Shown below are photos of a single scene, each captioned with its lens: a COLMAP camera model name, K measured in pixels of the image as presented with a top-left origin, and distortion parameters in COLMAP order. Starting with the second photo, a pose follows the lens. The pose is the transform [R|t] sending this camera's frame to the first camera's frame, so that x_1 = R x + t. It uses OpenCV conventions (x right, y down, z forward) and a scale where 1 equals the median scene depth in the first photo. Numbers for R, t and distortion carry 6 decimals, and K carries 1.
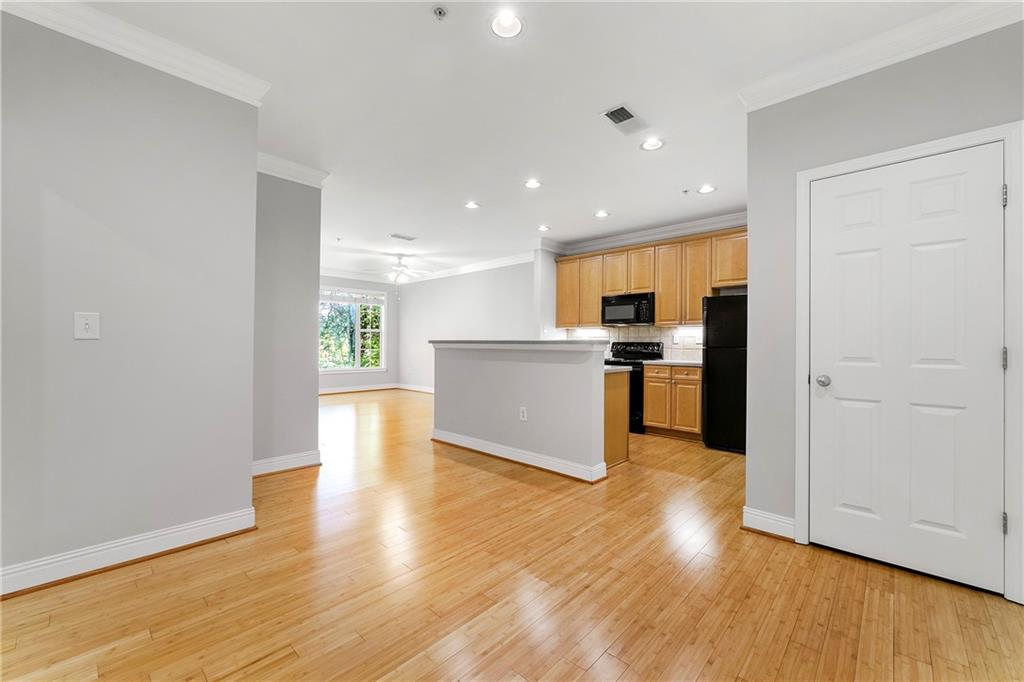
lens RADIAL K [[412.8, 0, 518.2], [0, 412.8, 346.0], [0, 0, 1]] dist [0.001055, -0.000599]
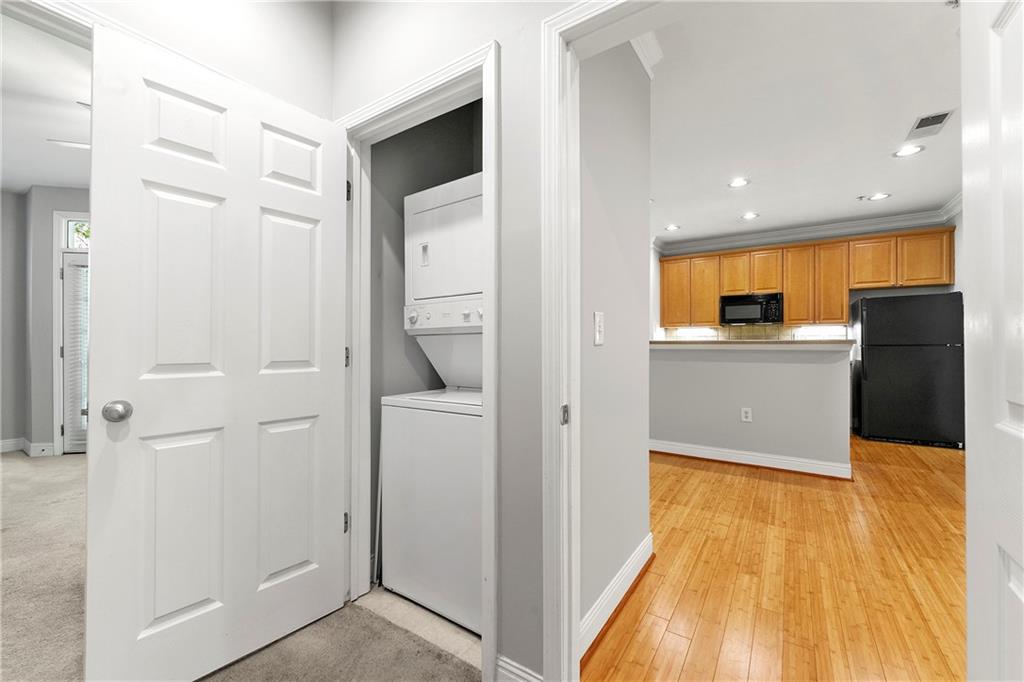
lens RADIAL K [[412.8, 0, 512.6], [0, 412.8, 345.3], [0, 0, 1]] dist [0.001055, -0.000599]
pose [[0.986750, -0.009148, 0.161988, -0.516052], [0.008935, 0.999958, 0.002043, -0.006344], [-0.162000, -0.000569, 0.986791, 0.084444]]
